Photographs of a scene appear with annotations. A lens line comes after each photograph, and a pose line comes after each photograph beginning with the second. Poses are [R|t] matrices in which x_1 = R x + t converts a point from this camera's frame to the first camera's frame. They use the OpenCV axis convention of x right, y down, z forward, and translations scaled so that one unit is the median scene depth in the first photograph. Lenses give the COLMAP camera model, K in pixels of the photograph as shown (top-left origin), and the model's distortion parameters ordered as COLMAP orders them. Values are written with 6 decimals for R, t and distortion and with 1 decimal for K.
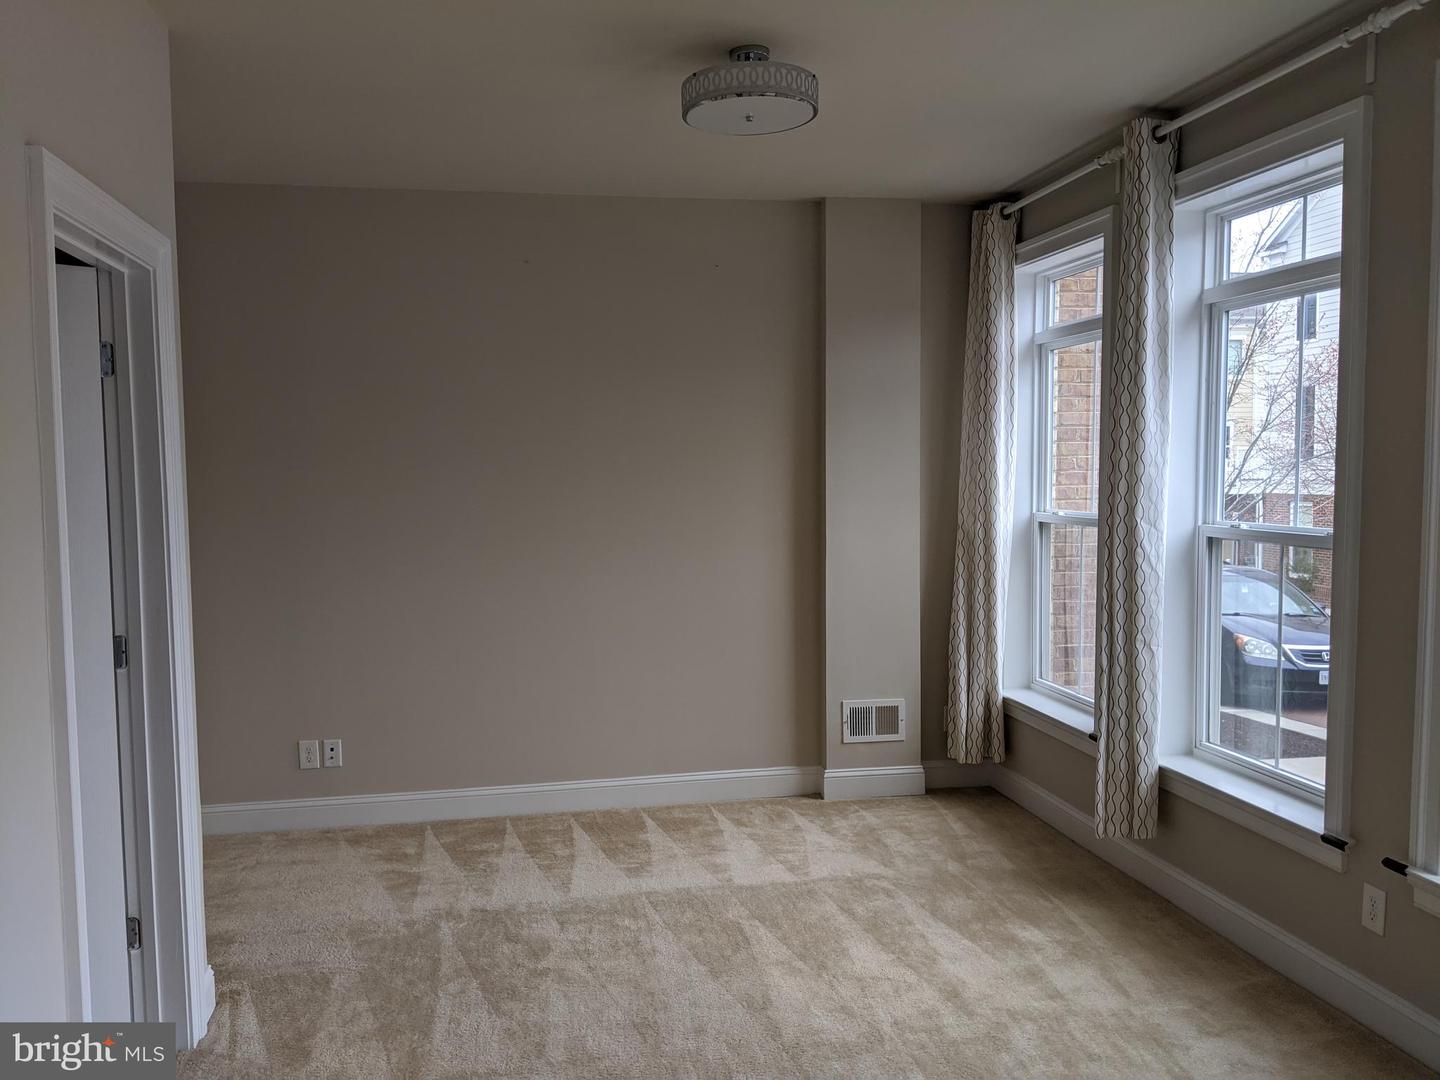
lens RADIAL K [[1164.1, 0, 716.2], [0, 1164.1, 541.6], [0, 0, 1]] dist [0.082555, -0.149415]
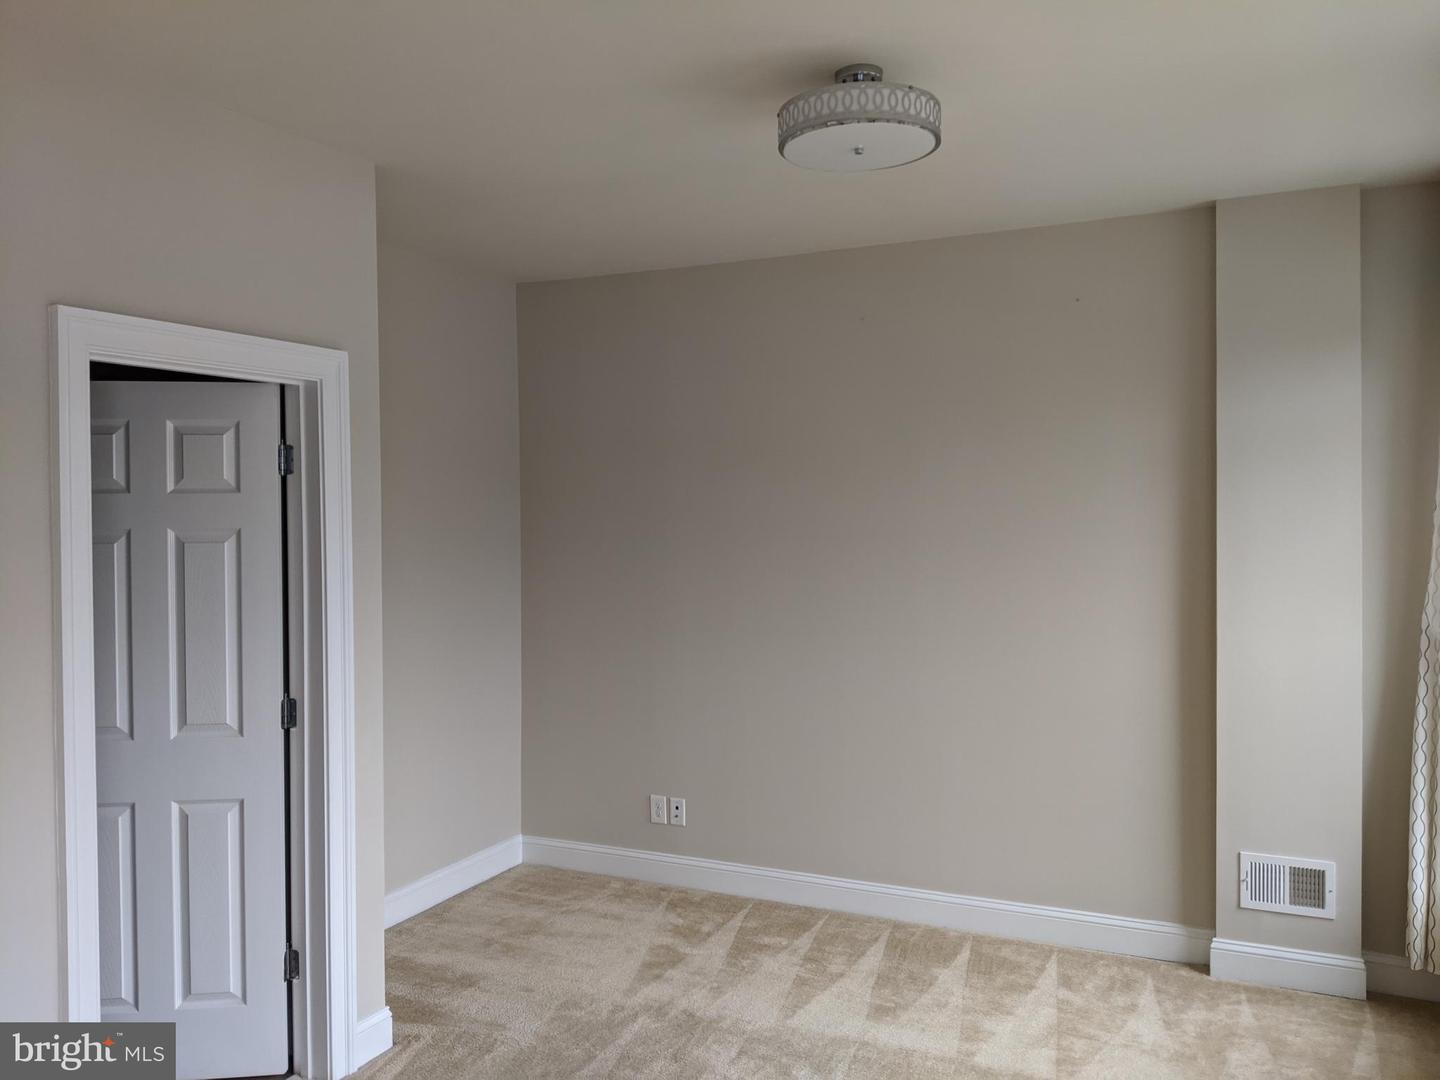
lens RADIAL K [[1167.5, 0, 721.7], [0, 1167.5, 519.0], [0, 0, 1]] dist [0.082566, -0.141521]
pose [[0.811059, 0.014181, -0.584792, 0.304156], [-0.038815, 0.998808, -0.029612, -0.046750], [0.583675, 0.046715, 0.810643, 0.185242]]
